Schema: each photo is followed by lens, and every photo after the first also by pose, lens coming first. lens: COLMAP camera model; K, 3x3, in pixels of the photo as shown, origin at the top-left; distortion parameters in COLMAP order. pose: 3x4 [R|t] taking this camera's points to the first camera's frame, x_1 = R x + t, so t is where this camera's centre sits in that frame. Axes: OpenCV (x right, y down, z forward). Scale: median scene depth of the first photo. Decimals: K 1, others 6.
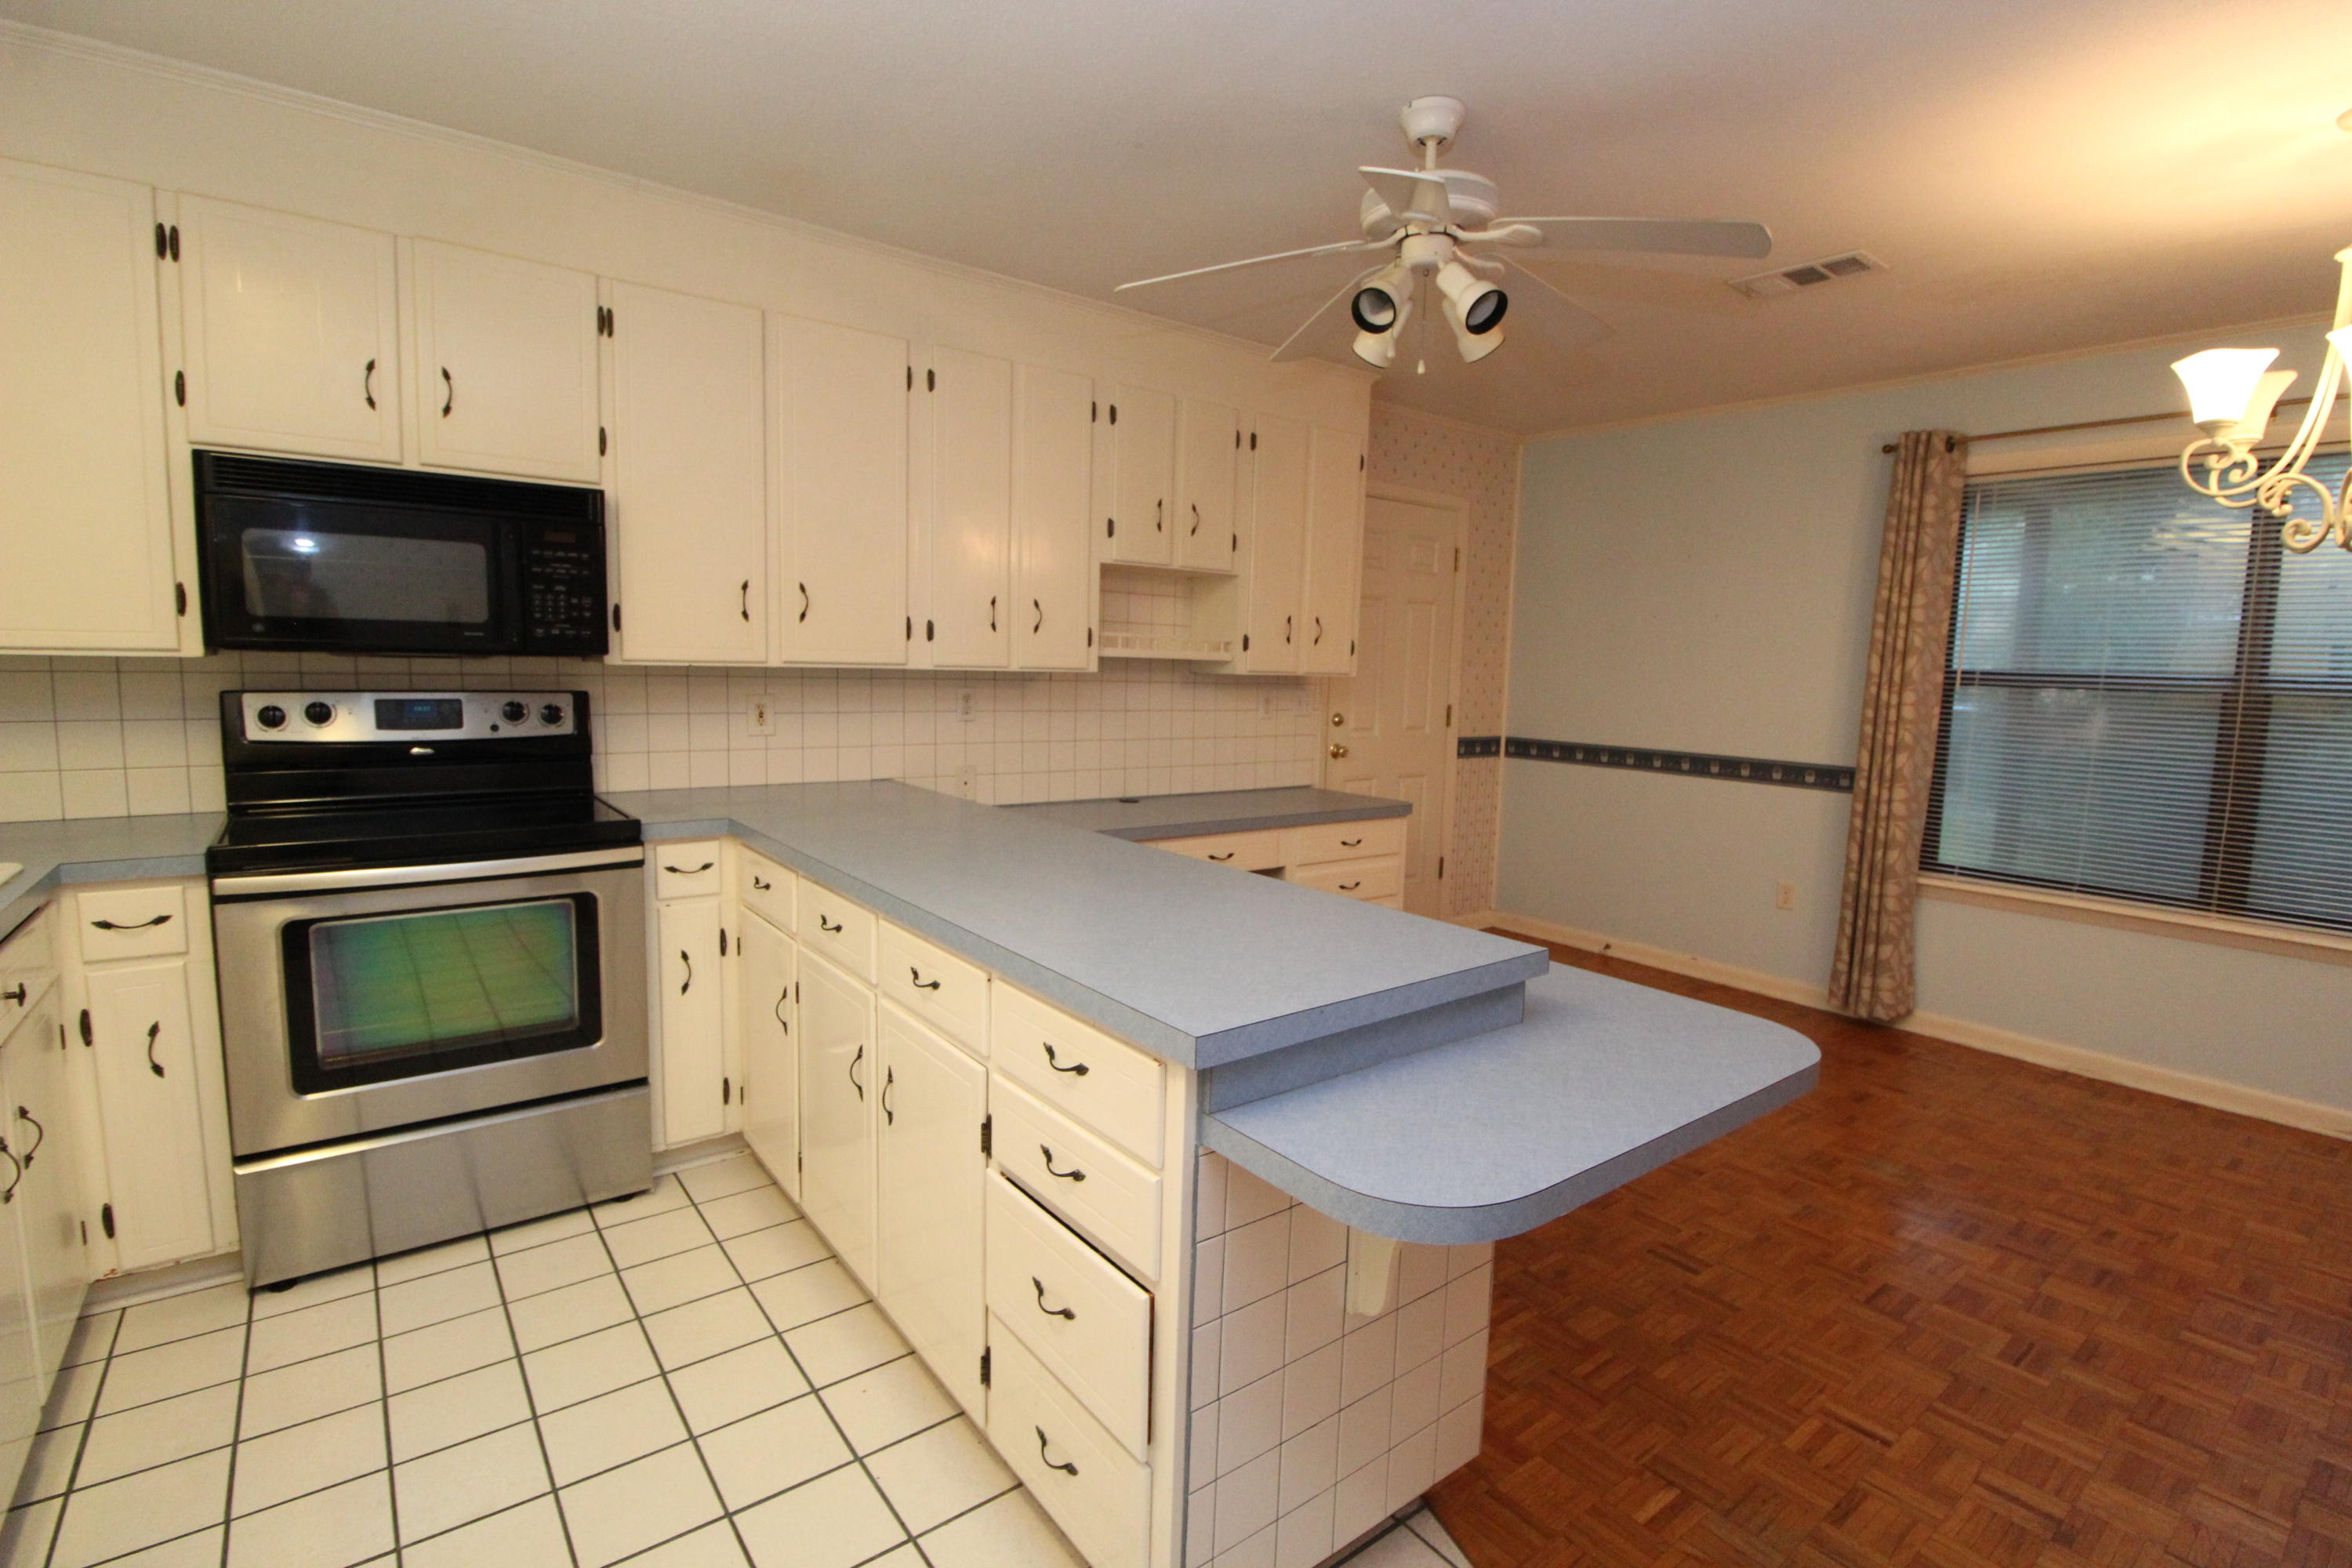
lens RADIAL K [[1087.9, 0, 1195.6], [0, 1087.9, 781.4], [0, 0, 1]] dist [-0.001448, -0.012285]
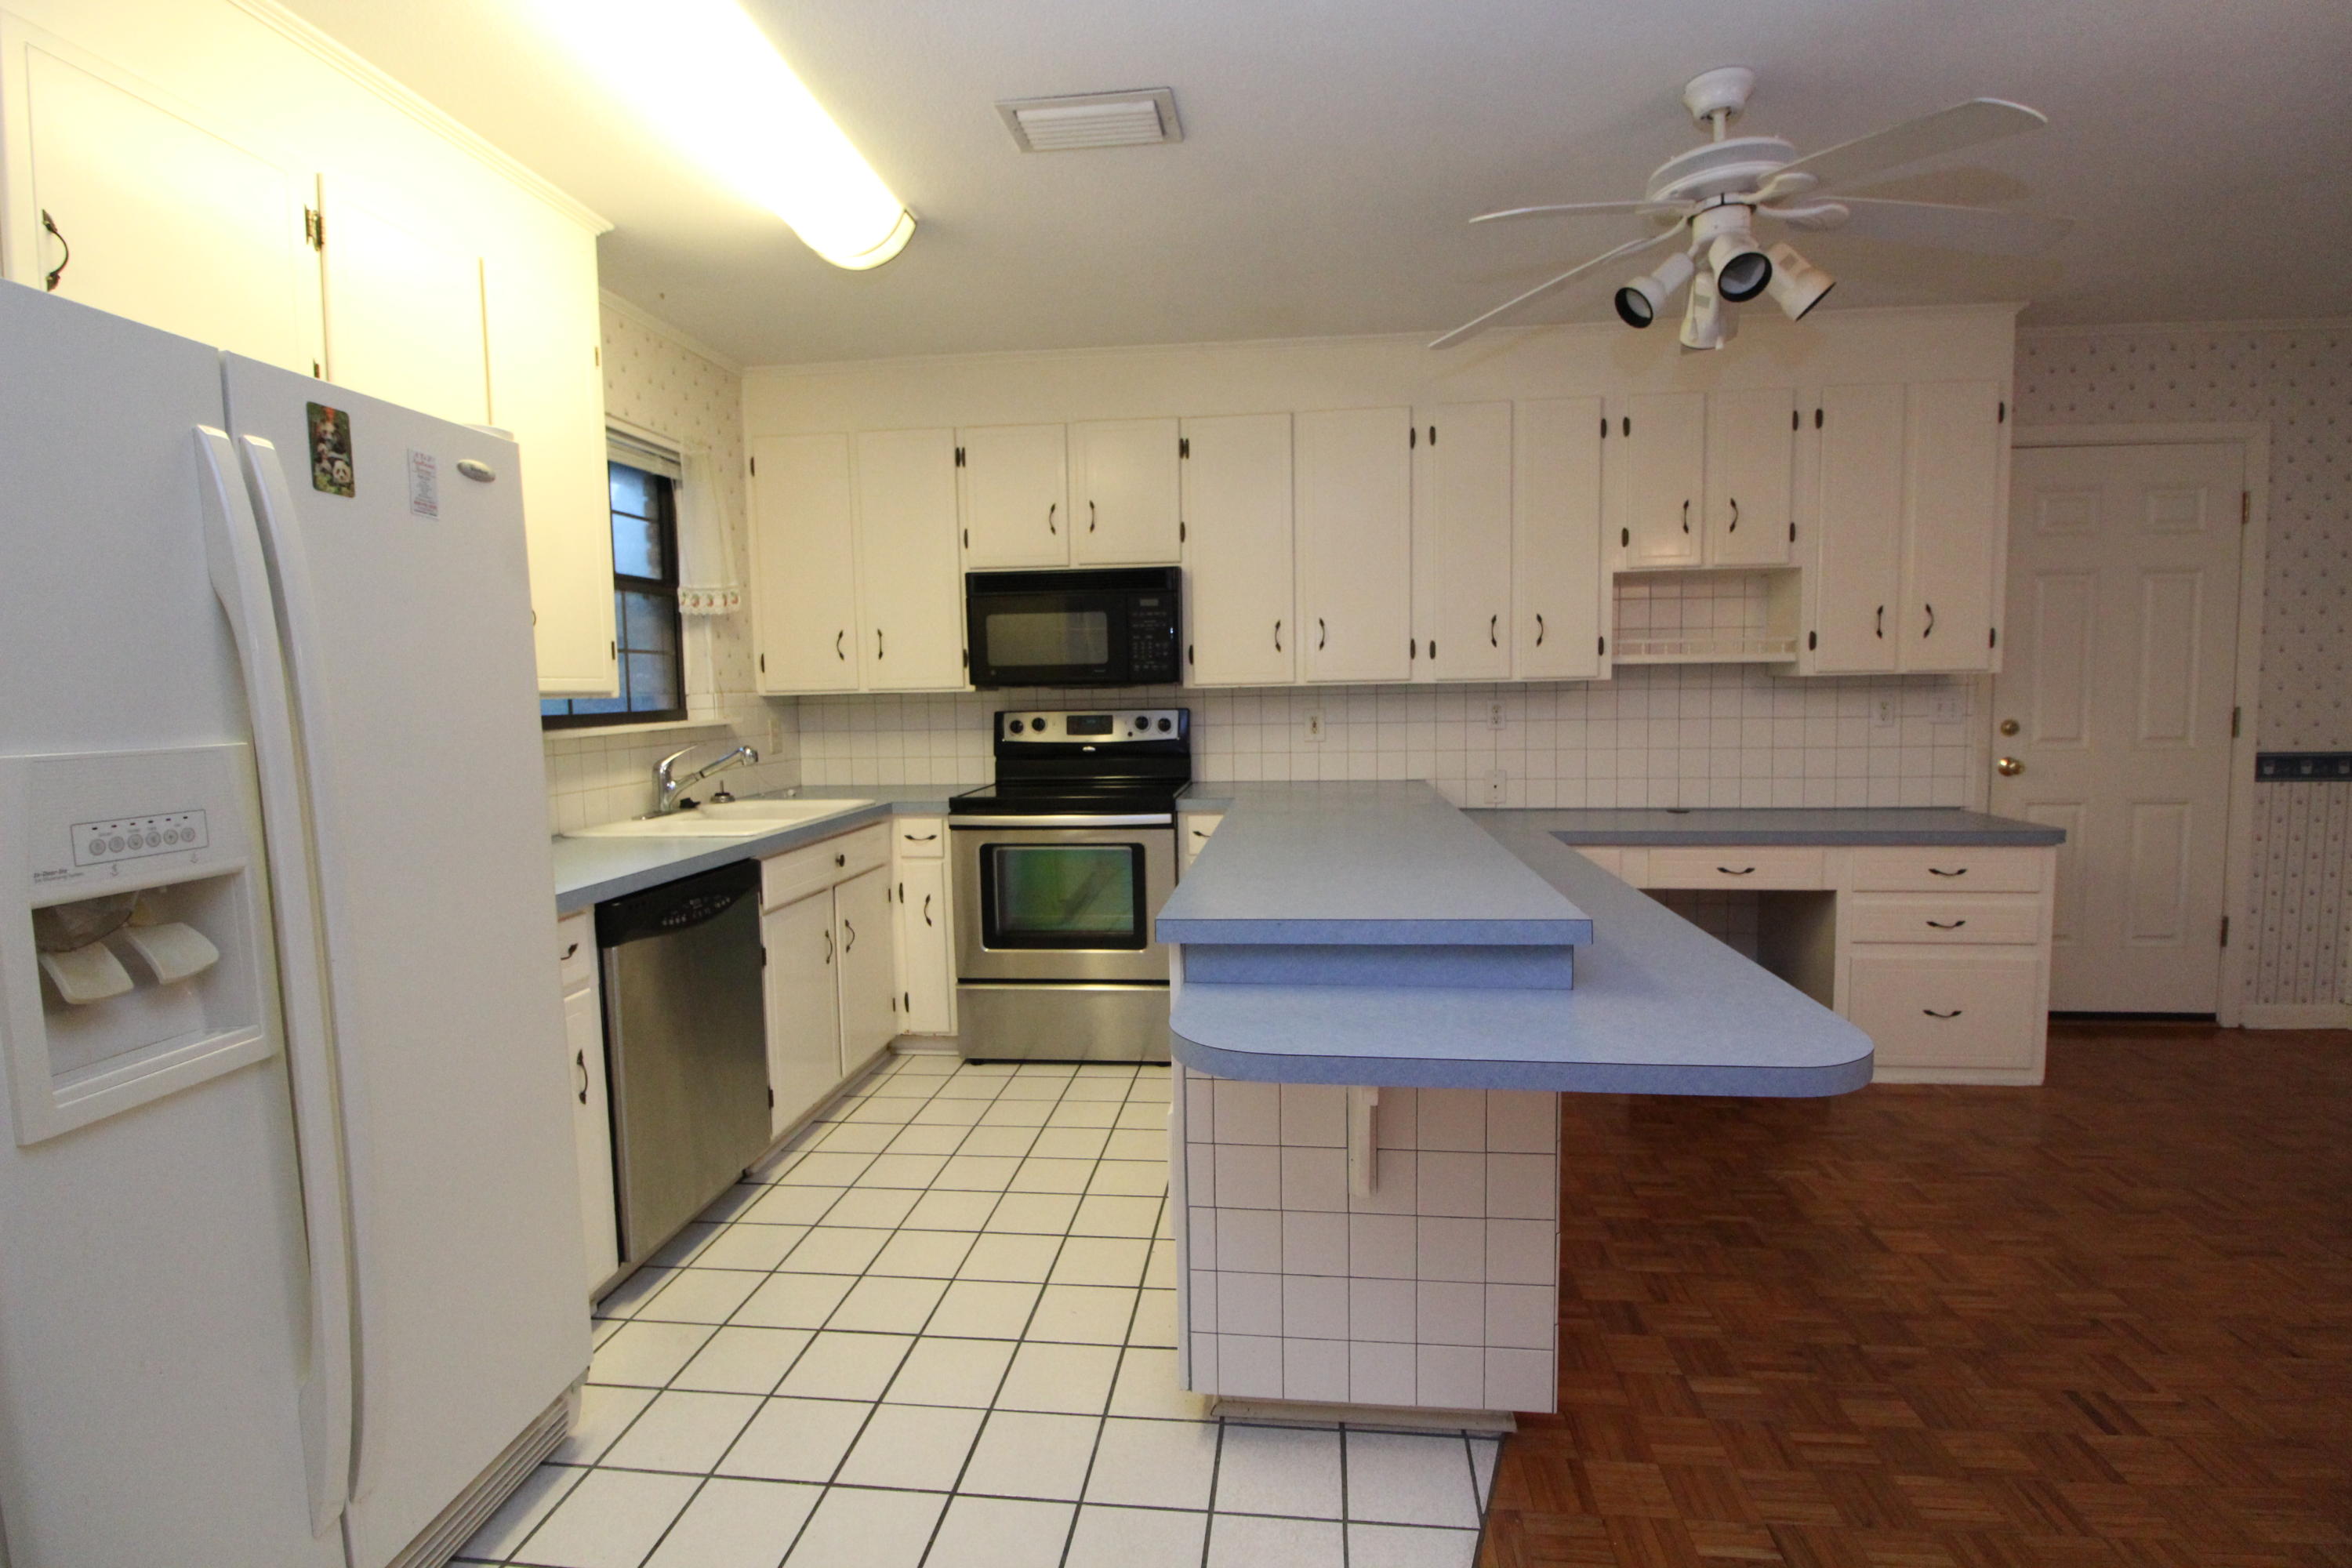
lens RADIAL K [[1087.9, 0, 1188.2], [0, 1087.9, 775.0], [0, 0, 1]] dist [-0.001448, -0.012285]
pose [[0.712898, 0.015666, -0.701092, 0.460975], [-0.039845, 0.999040, -0.018192, 0.030927], [0.700135, 0.040905, 0.712838, 0.000436]]
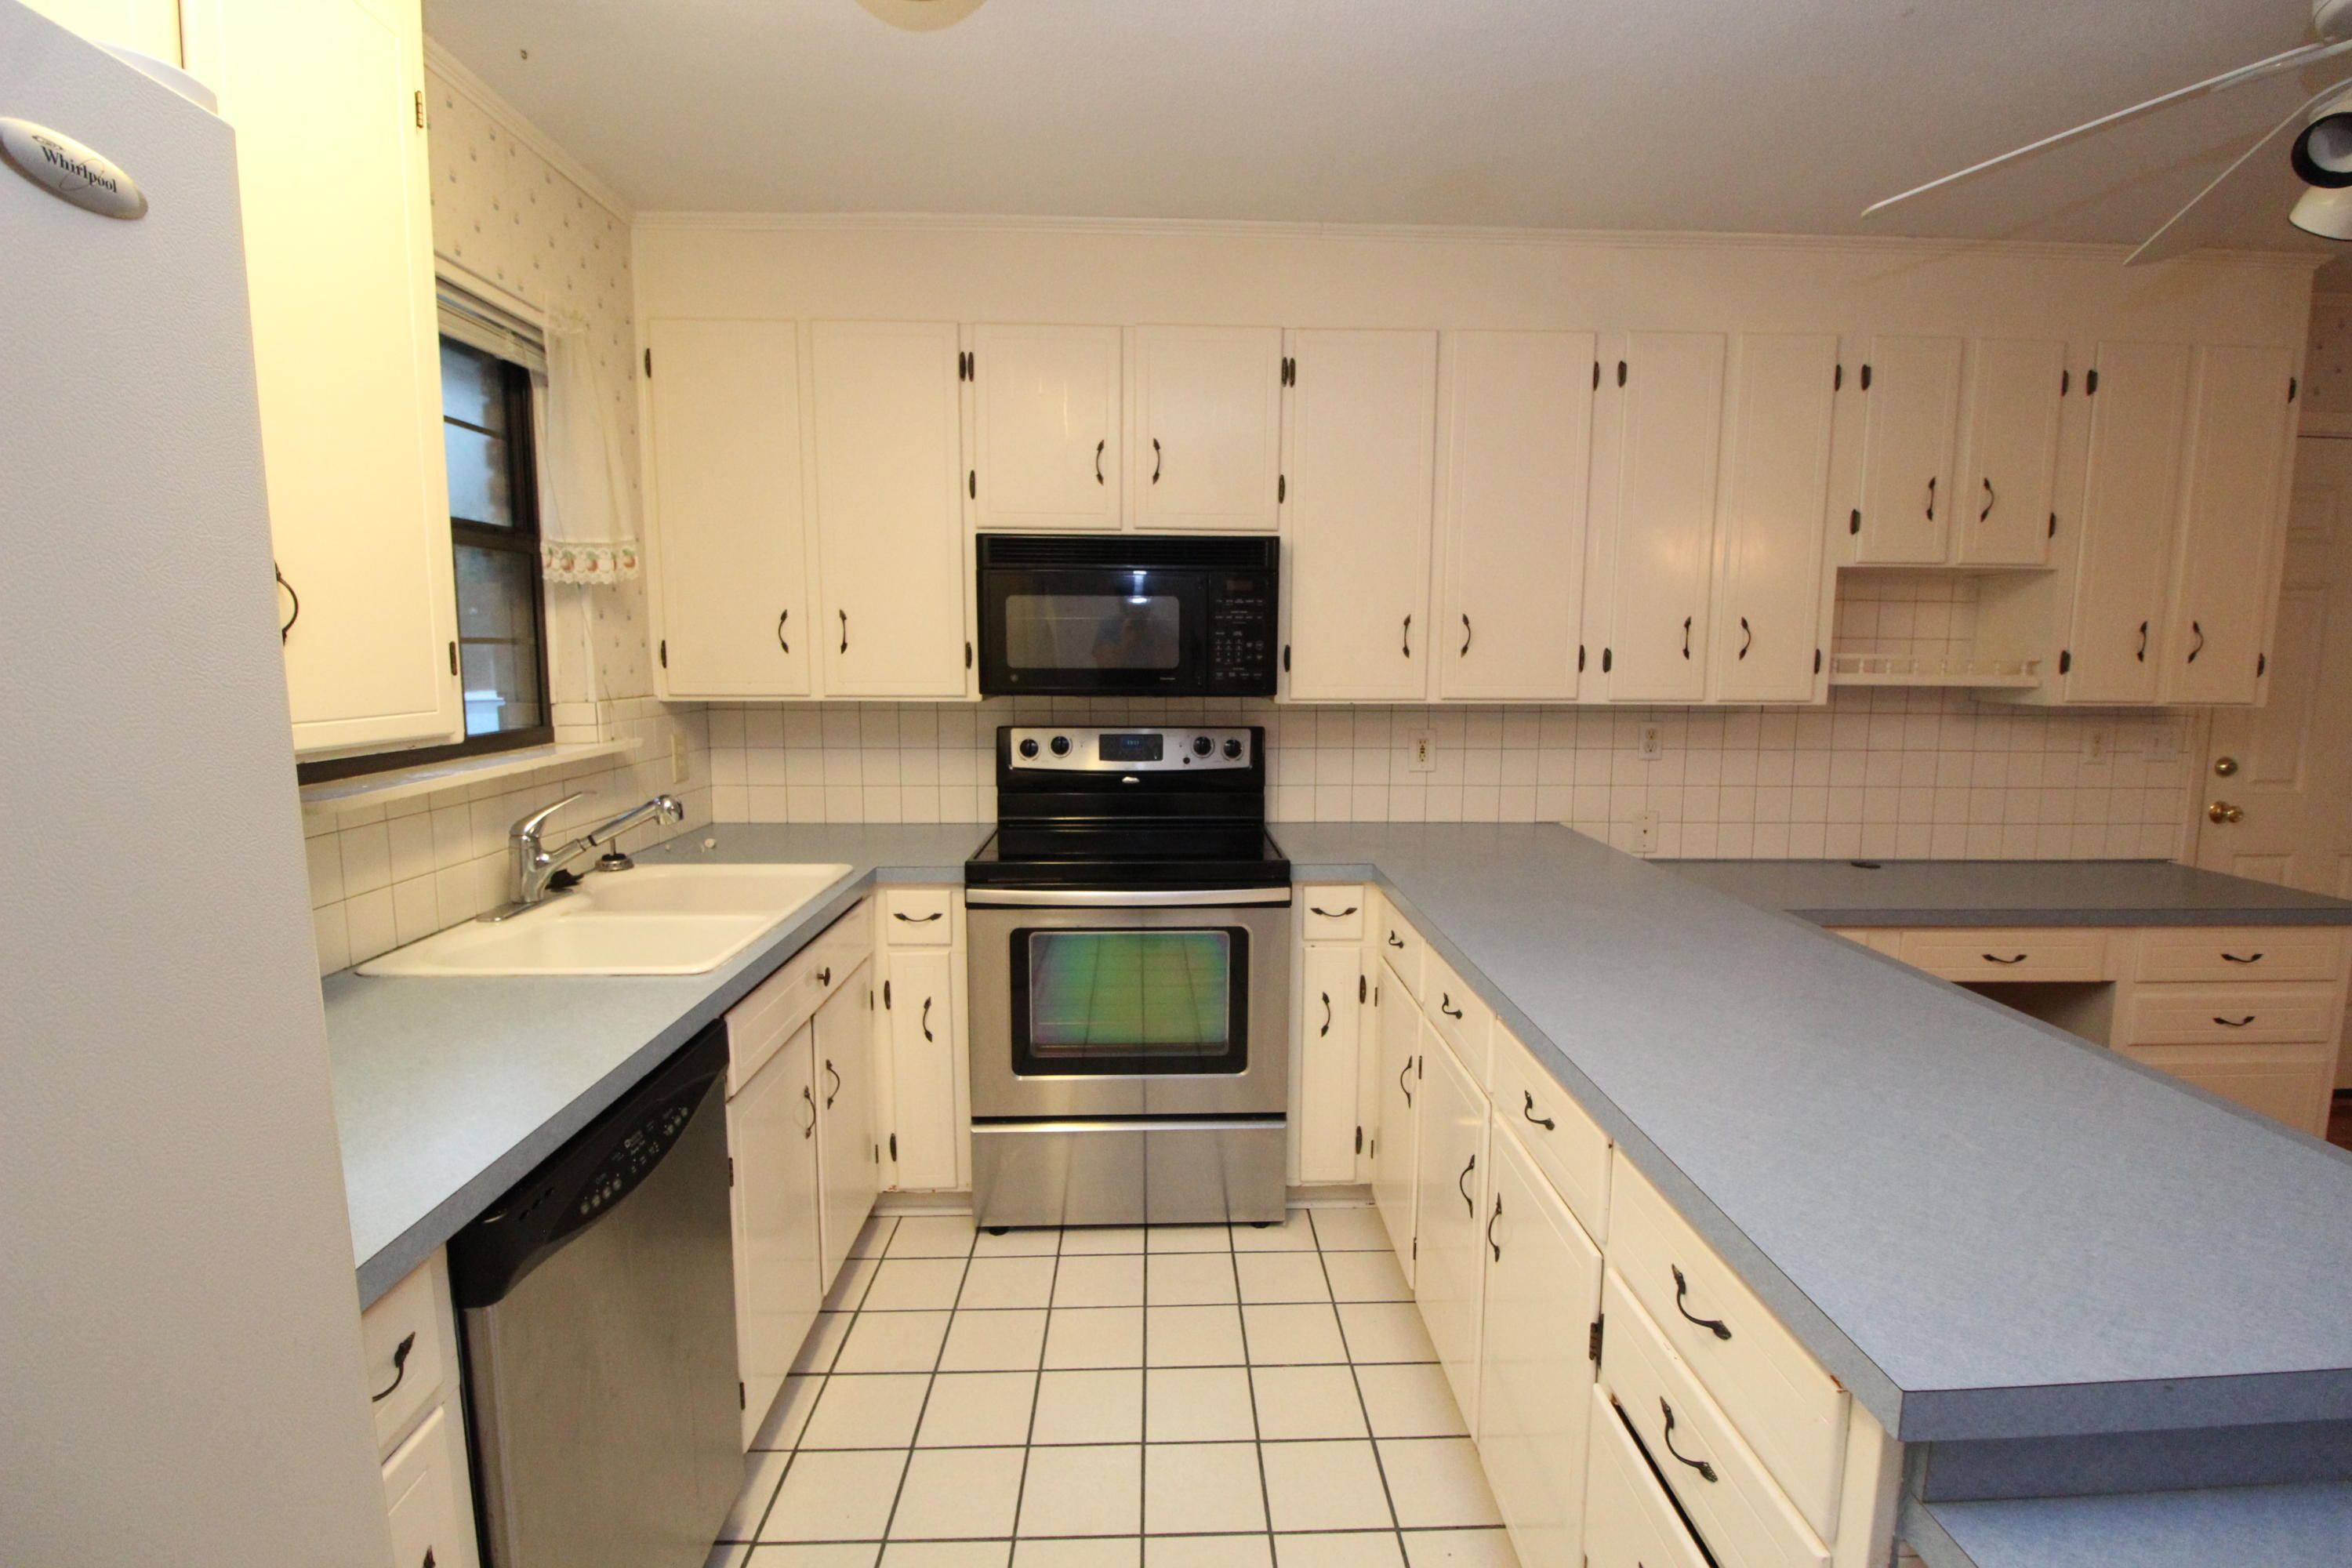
lens RADIAL K [[1087.9, 0, 1190.7], [0, 1087.9, 783.3], [0, 0, 1]] dist [-0.001448, -0.012285]
pose [[0.805985, 0.048356, -0.589957, 0.008512], [-0.048545, 0.998700, 0.015538, -0.044550], [0.589942, 0.016116, 0.807285, 0.116055]]
